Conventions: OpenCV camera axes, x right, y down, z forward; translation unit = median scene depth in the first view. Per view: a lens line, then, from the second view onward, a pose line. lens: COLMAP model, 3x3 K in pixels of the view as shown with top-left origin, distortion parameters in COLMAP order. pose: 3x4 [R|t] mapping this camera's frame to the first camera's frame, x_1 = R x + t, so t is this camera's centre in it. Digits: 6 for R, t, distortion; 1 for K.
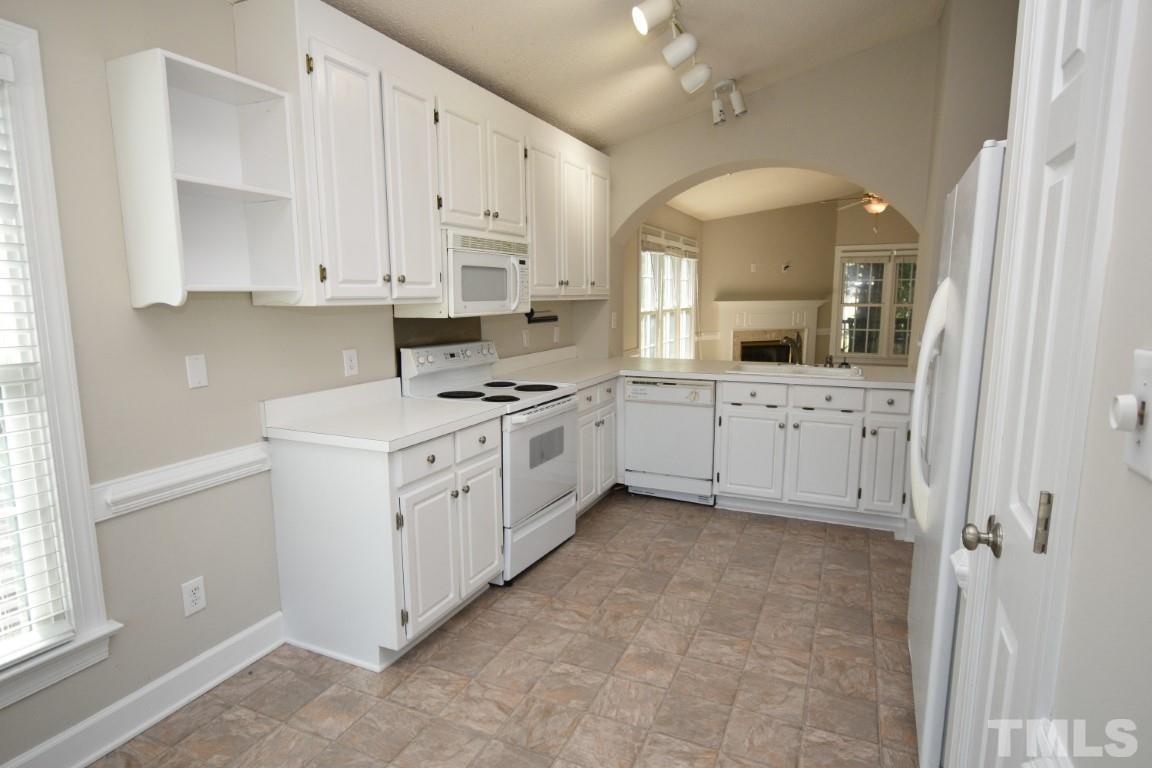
lens RADIAL K [[607.6, 0, 576.0], [0, 607.6, 384.0], [0, 0, 1]] dist [0.001404, 0.000000]
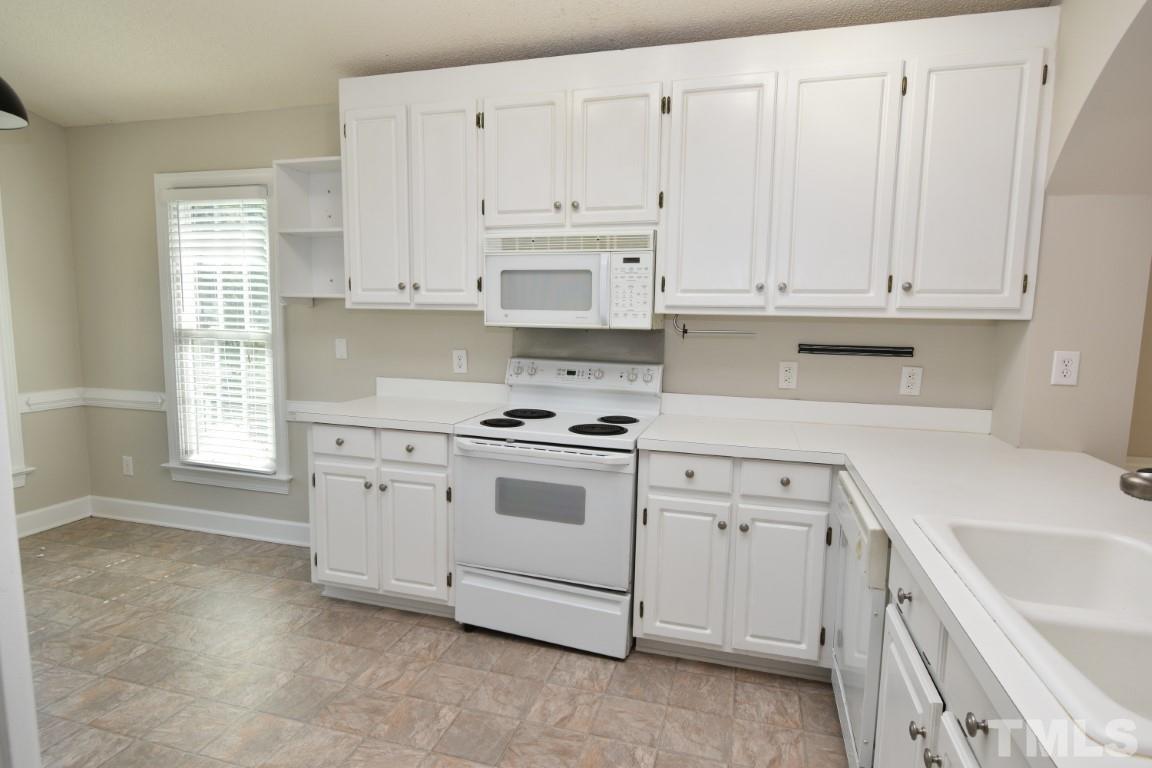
lens RADIAL K [[626.0, 0, 576.0], [0, 626.0, 384.0], [0, 0, 1]] dist [0.004670, 0.000372]
pose [[0.148620, 0.127047, -0.980699, 0.729485], [-0.159794, 0.981765, 0.102969, -0.133163], [0.975899, 0.141407, 0.166211, 0.914865]]
